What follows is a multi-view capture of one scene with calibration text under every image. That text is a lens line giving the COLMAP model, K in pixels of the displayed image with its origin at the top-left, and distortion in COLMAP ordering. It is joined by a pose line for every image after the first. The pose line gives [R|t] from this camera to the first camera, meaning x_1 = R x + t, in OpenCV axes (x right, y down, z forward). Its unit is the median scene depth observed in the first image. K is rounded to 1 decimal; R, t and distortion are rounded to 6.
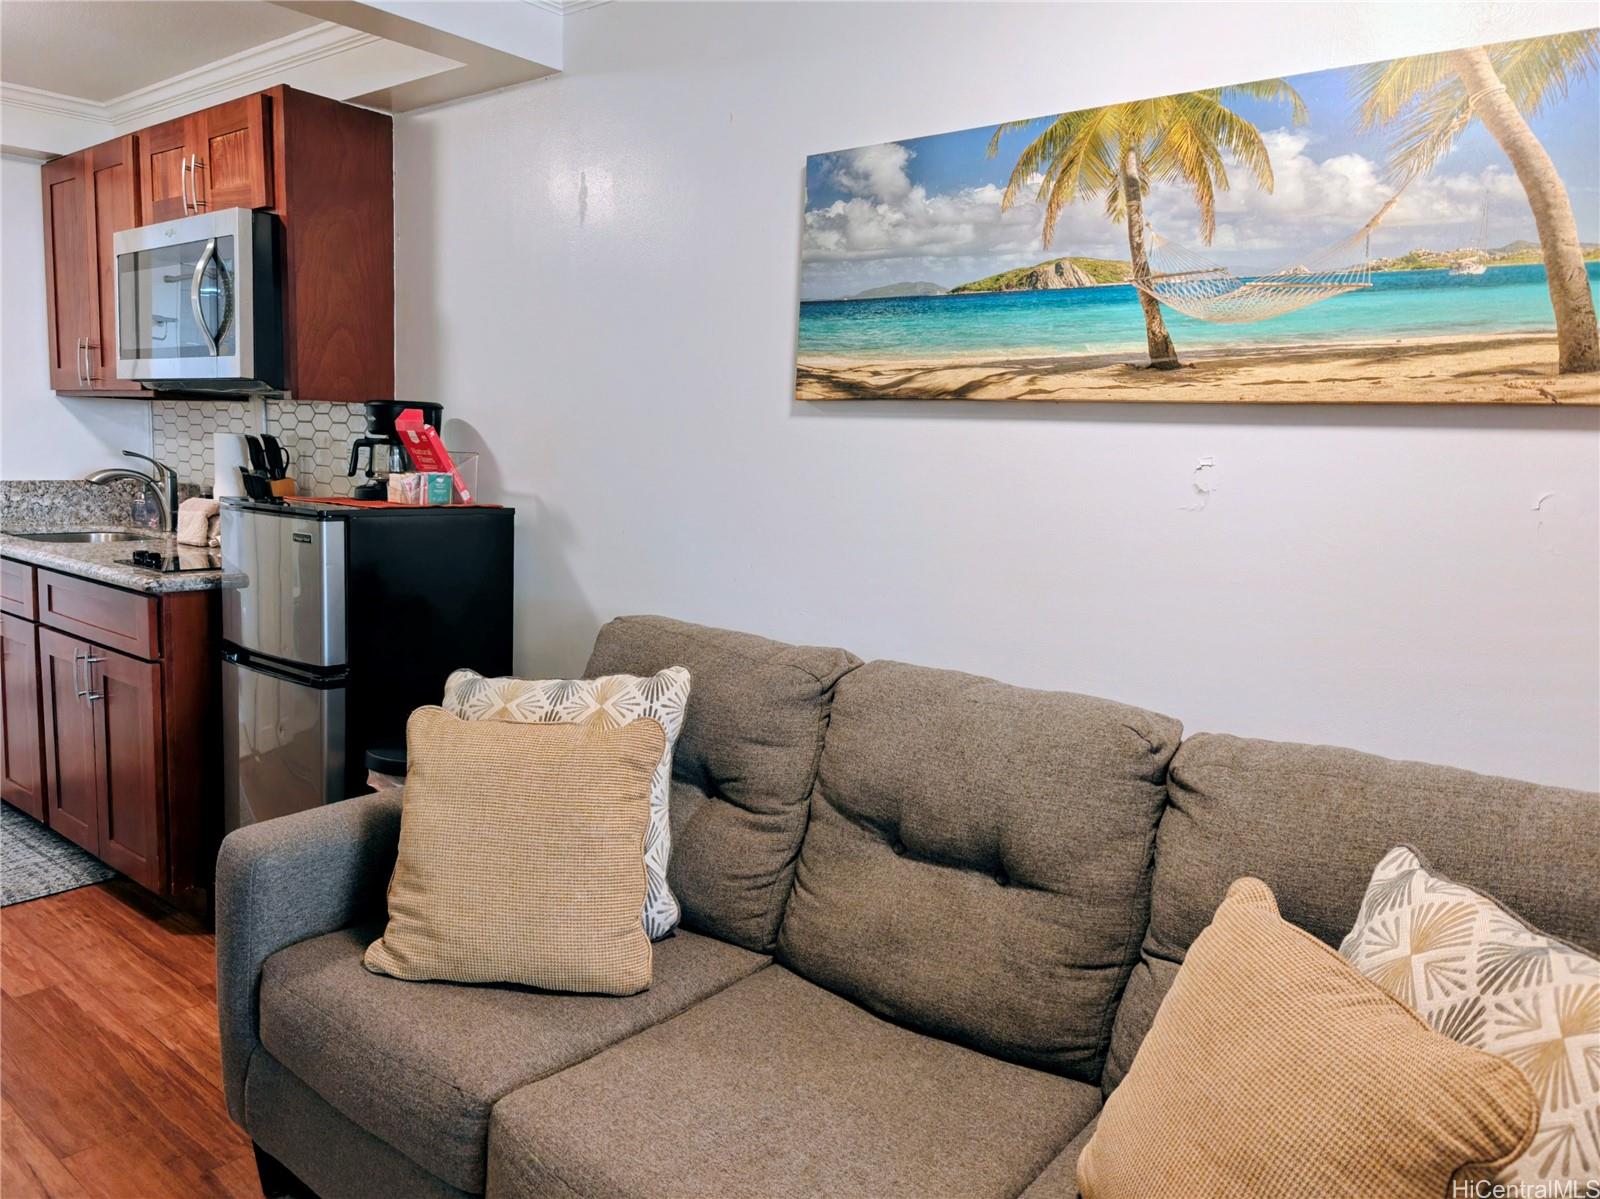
lens RADIAL K [[1122.5, 0, 800.0], [0, 1122.5, 599.5], [0, 0, 1]] dist [0.072119, -0.071946]
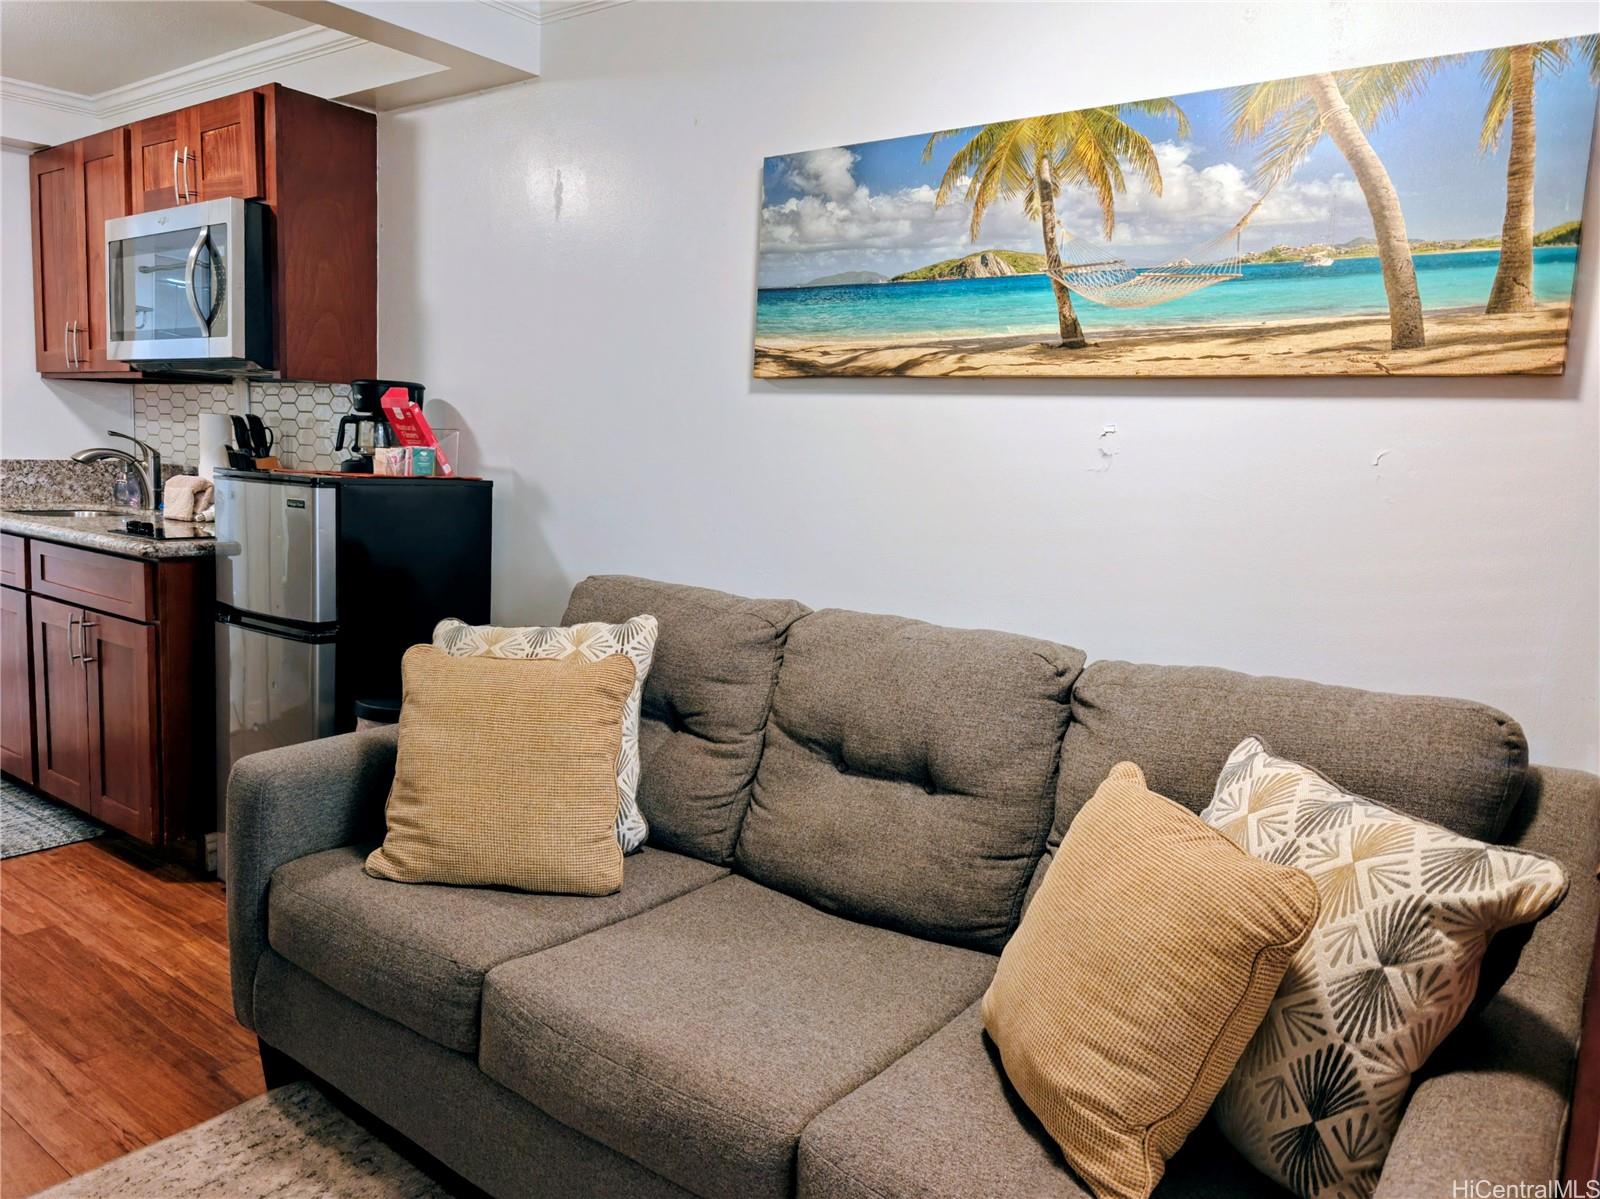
lens RADIAL K [[1119.7, 0, 807.6], [0, 1119.7, 597.6], [0, 0, 1]] dist [0.065454, -0.058883]
pose [[0.999294, 0.002268, 0.037507, 0.009747], [-0.002076, 0.999985, -0.005148, 0.053822], [-0.037518, 0.005067, 0.999283, -0.125507]]
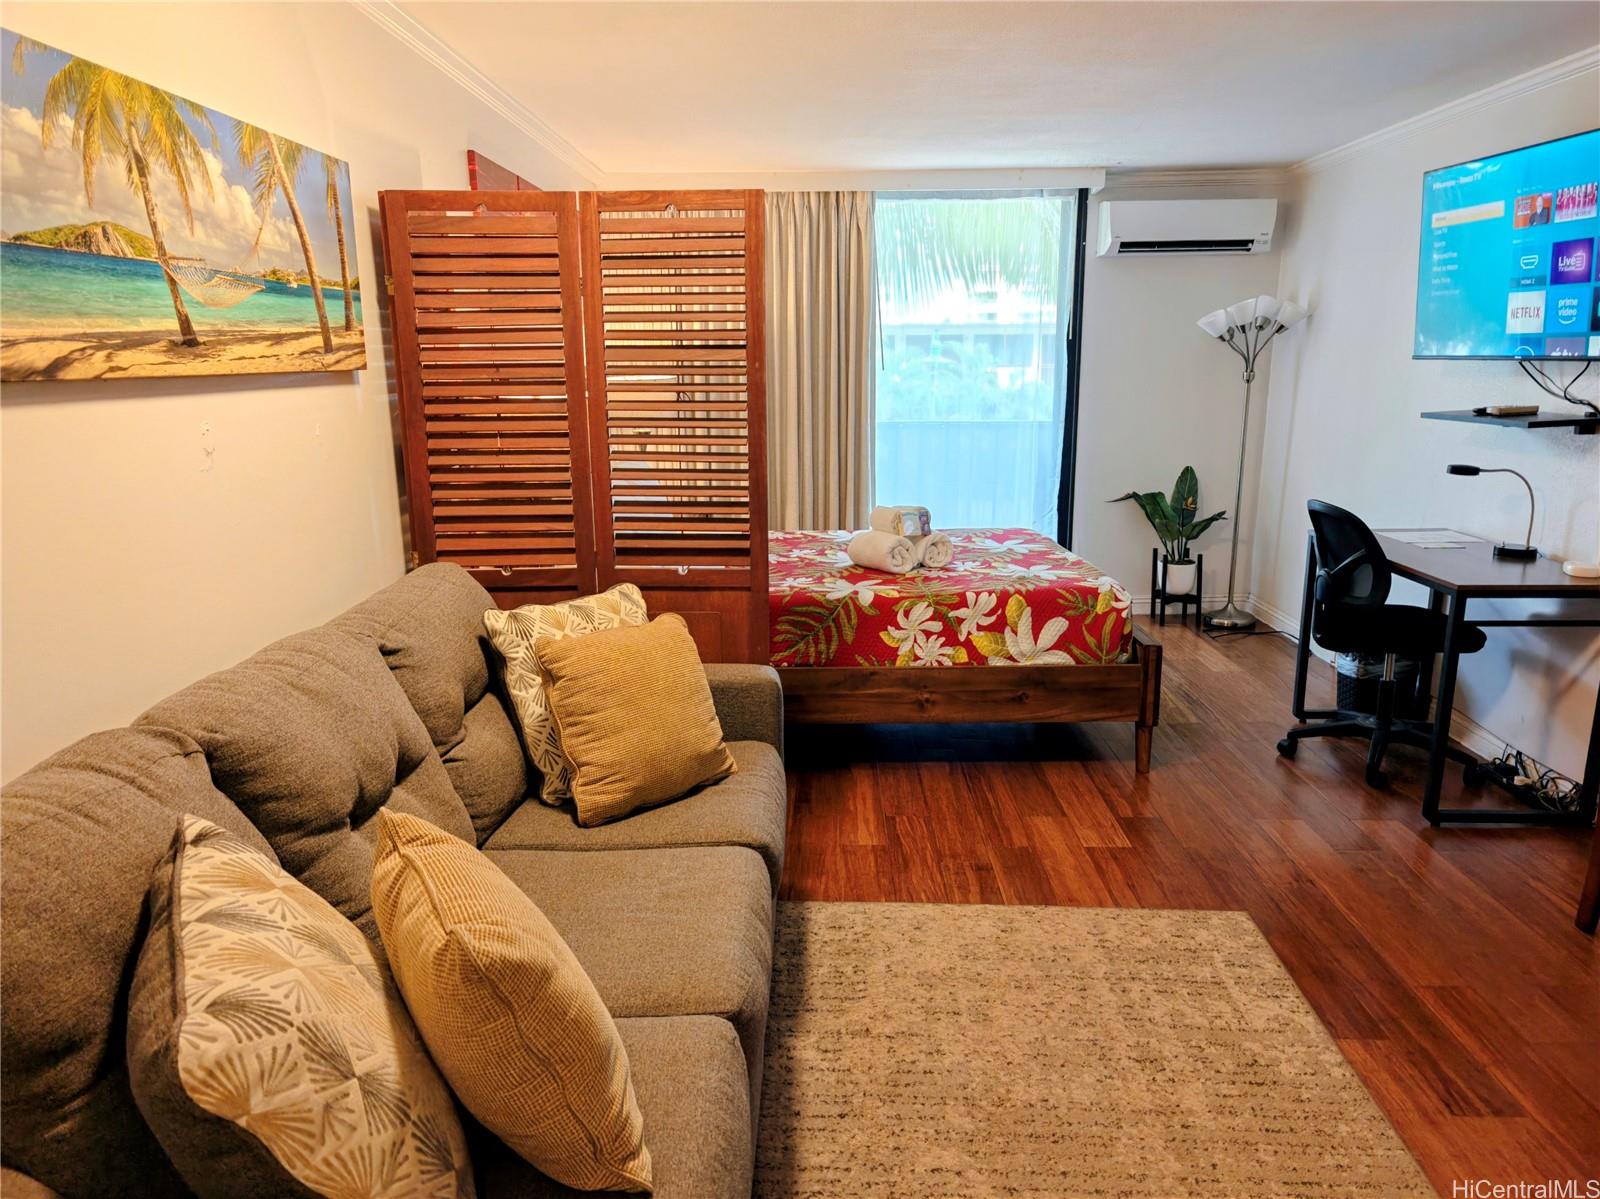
lens RADIAL K [[1122.5, 0, 800.0], [0, 1122.5, 599.5], [0, 0, 1]] dist [0.072119, -0.071946]
pose [[-0.620657, -0.209063, 0.755697, -0.882174], [0.085649, 0.939954, 0.330381, -0.274621], [-0.779390, 0.269778, -0.565483, 1.178612]]
